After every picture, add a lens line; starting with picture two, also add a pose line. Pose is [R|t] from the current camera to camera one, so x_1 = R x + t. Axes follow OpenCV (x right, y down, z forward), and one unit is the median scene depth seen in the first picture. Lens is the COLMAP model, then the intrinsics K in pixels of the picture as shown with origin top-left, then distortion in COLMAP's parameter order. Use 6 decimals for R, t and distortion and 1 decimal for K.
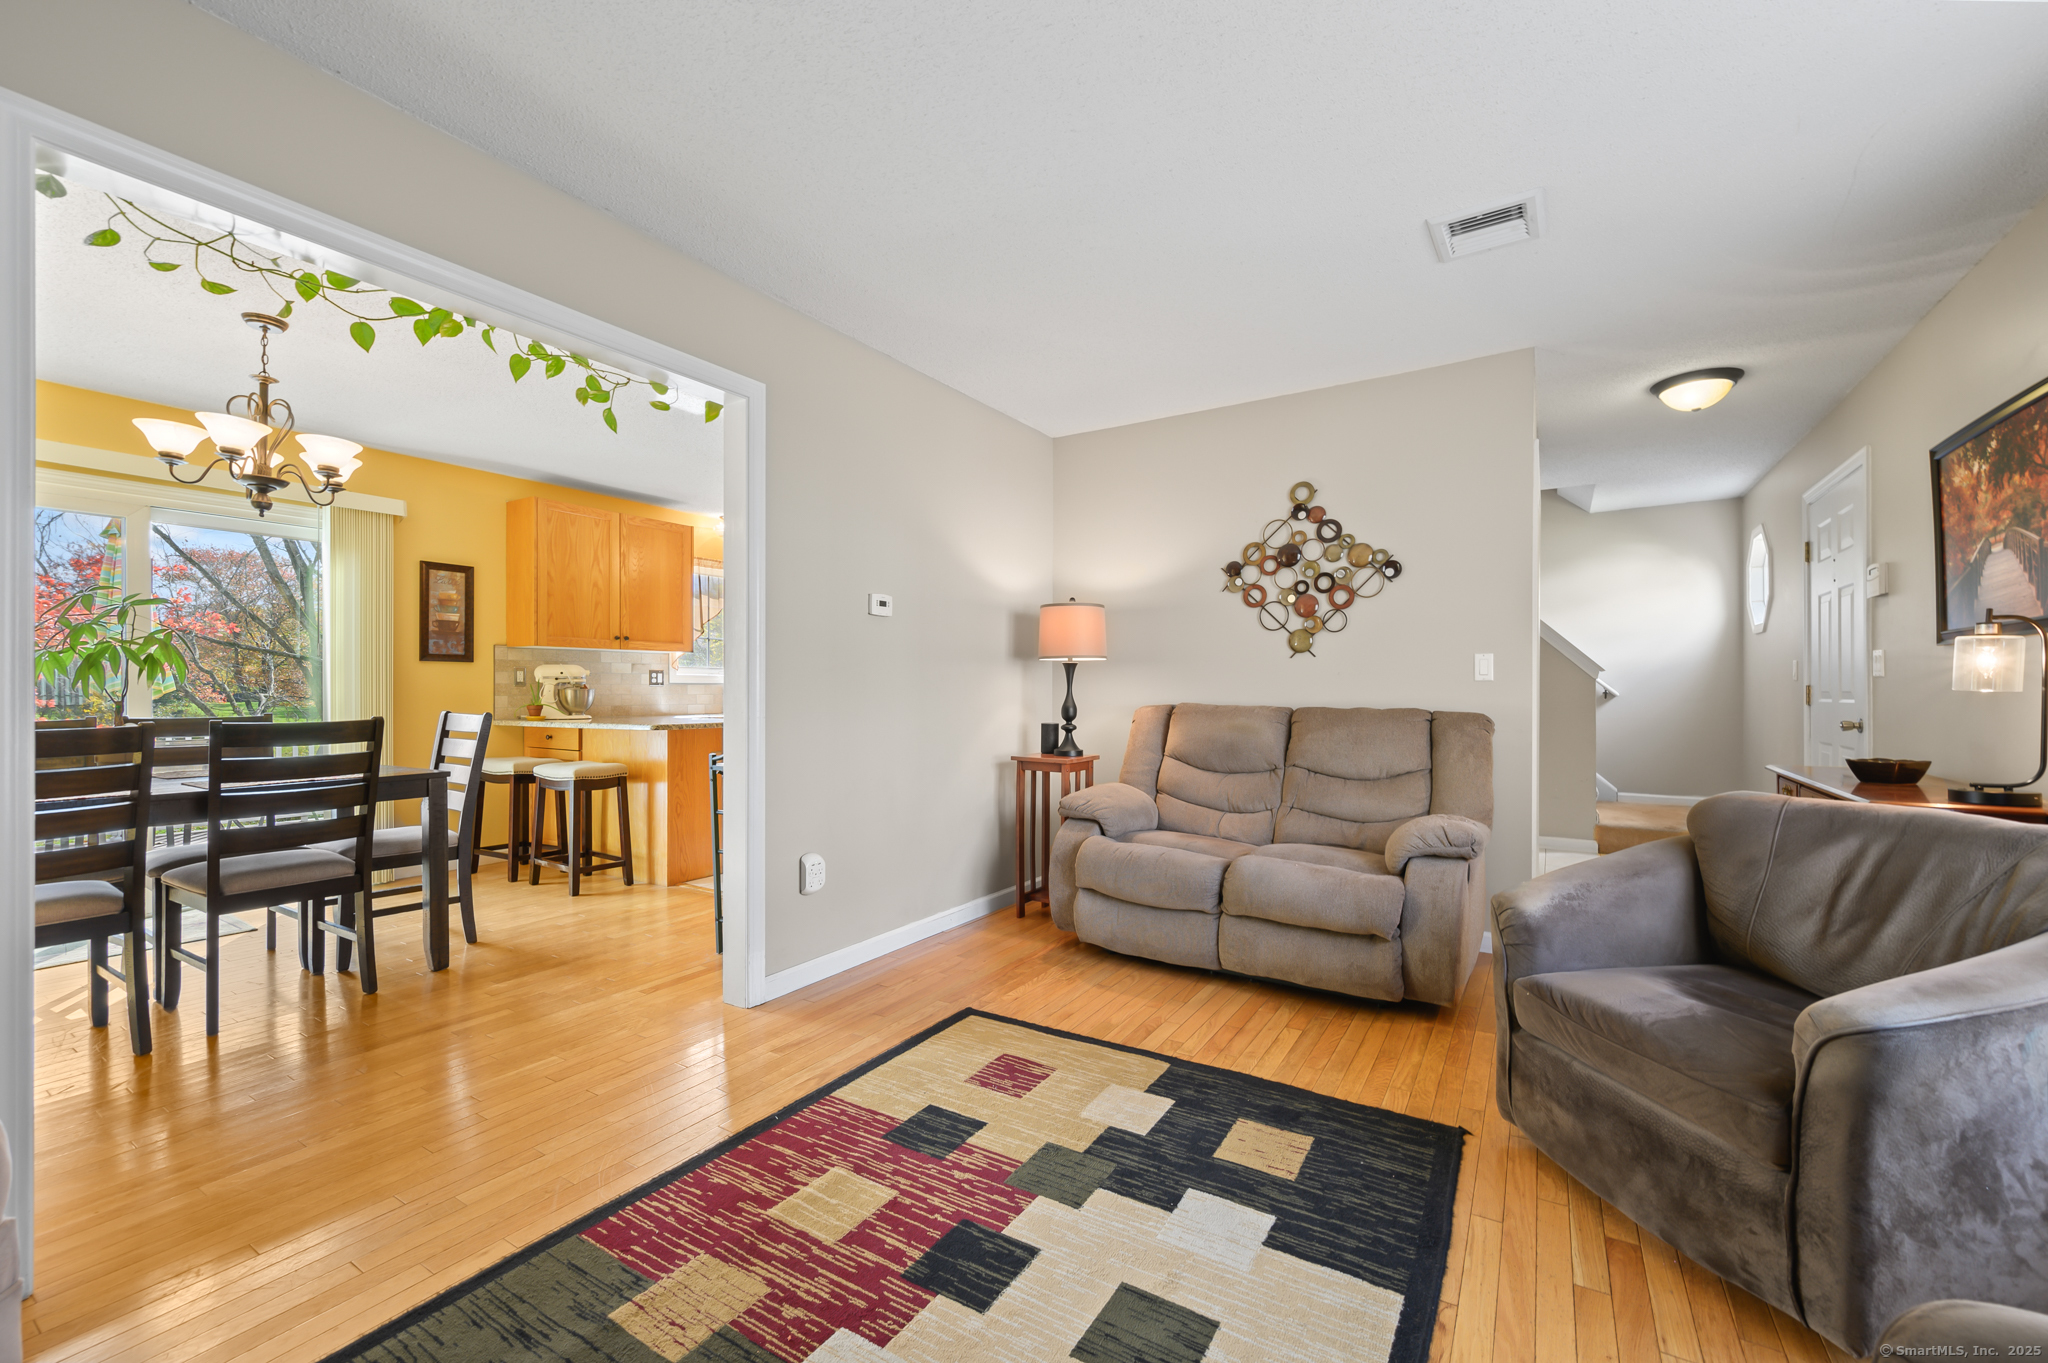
lens RADIAL K [[822.2, 0, 1039.7], [0, 822.2, 688.7], [0, 0, 1]] dist [-0.001516, -0.000130]
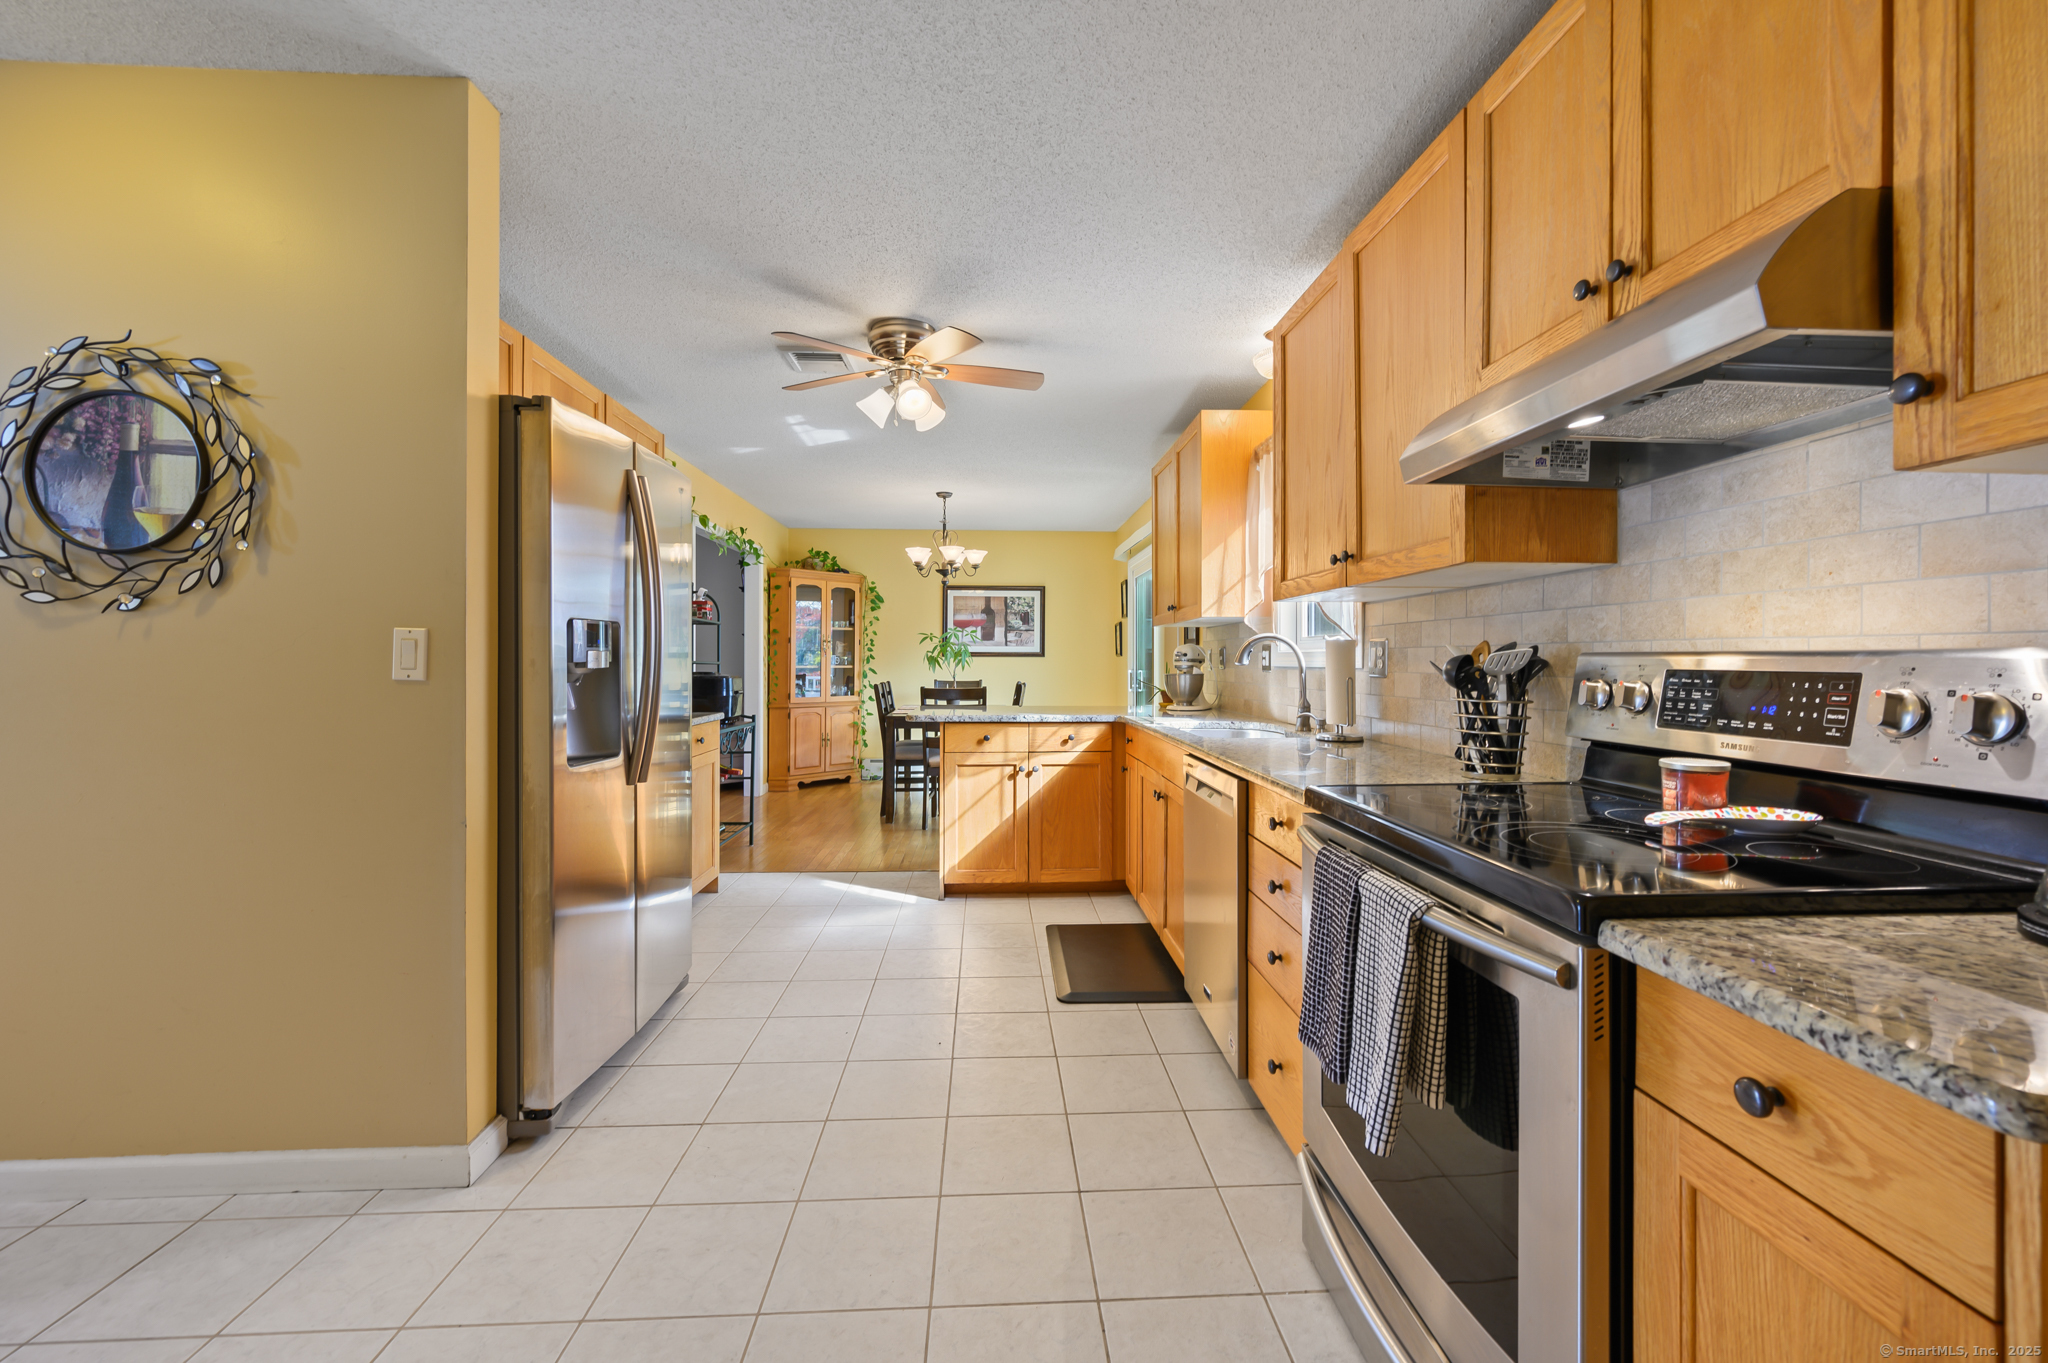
lens RADIAL K [[824.0, 0, 1033.4], [0, 824.0, 650.9], [0, 0, 1]] dist [-0.002058, 0.000640]
pose [[-0.822978, -0.005130, -0.568050, 0.052714], [0.001887, 0.999929, -0.011764, -0.023762], [0.568071, -0.010754, -0.822910, 2.848320]]
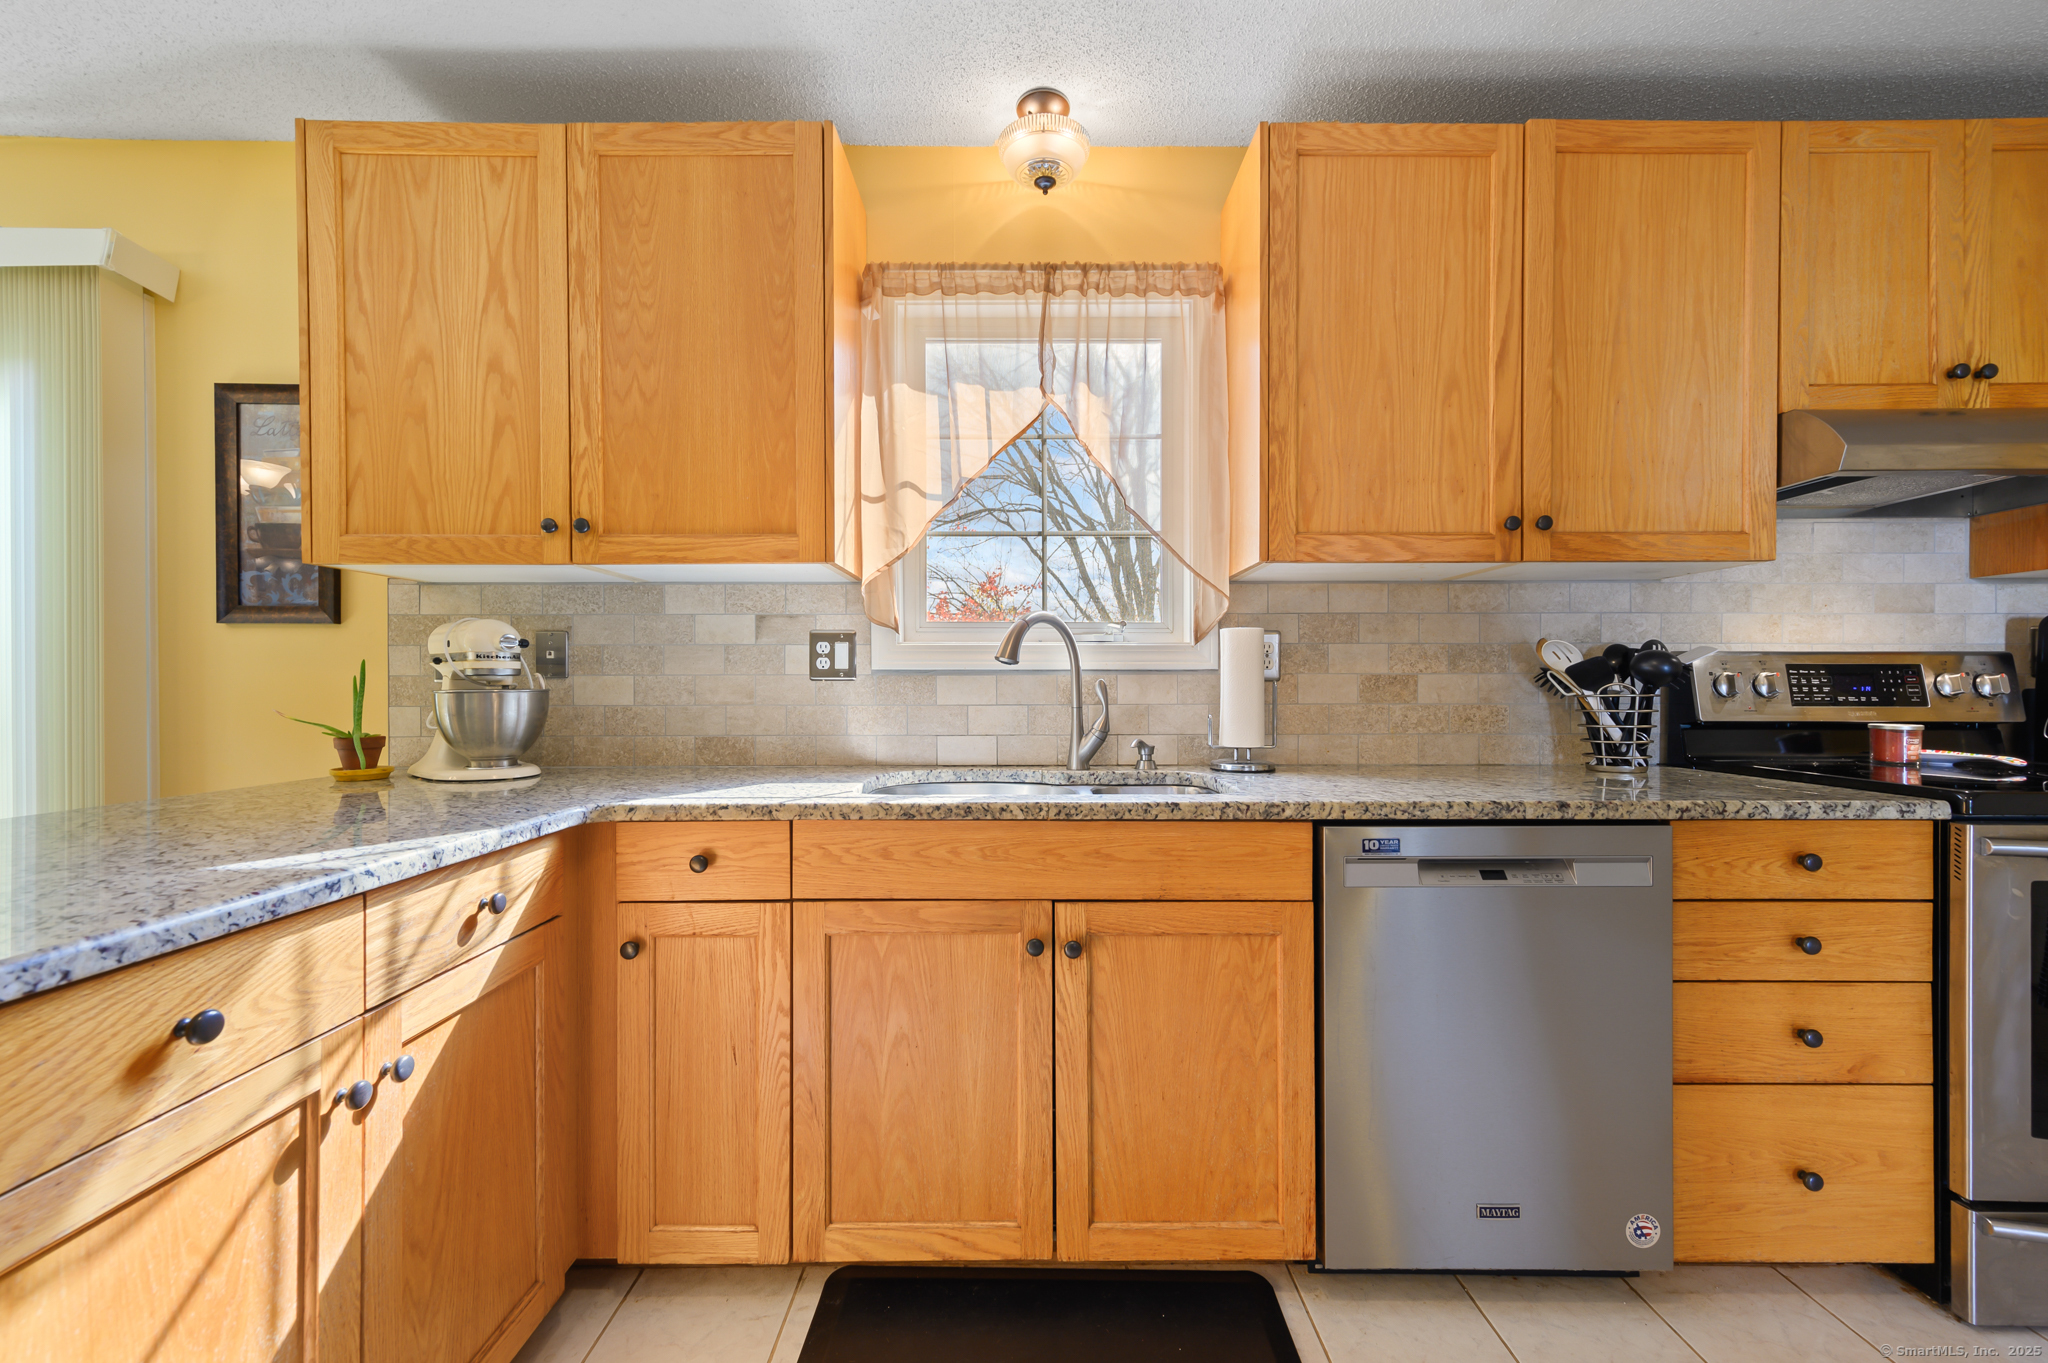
lens RADIAL K [[809.4, 0, 1024.5], [0, 809.4, 687.3], [0, 0, 1]] dist [0.008632, 0.000017]
pose [[0.526525, 0.004180, -0.850149, -0.288127], [0.001762, 0.999980, 0.006009, -0.004337], [0.850158, -0.004662, 0.526507, 1.809633]]
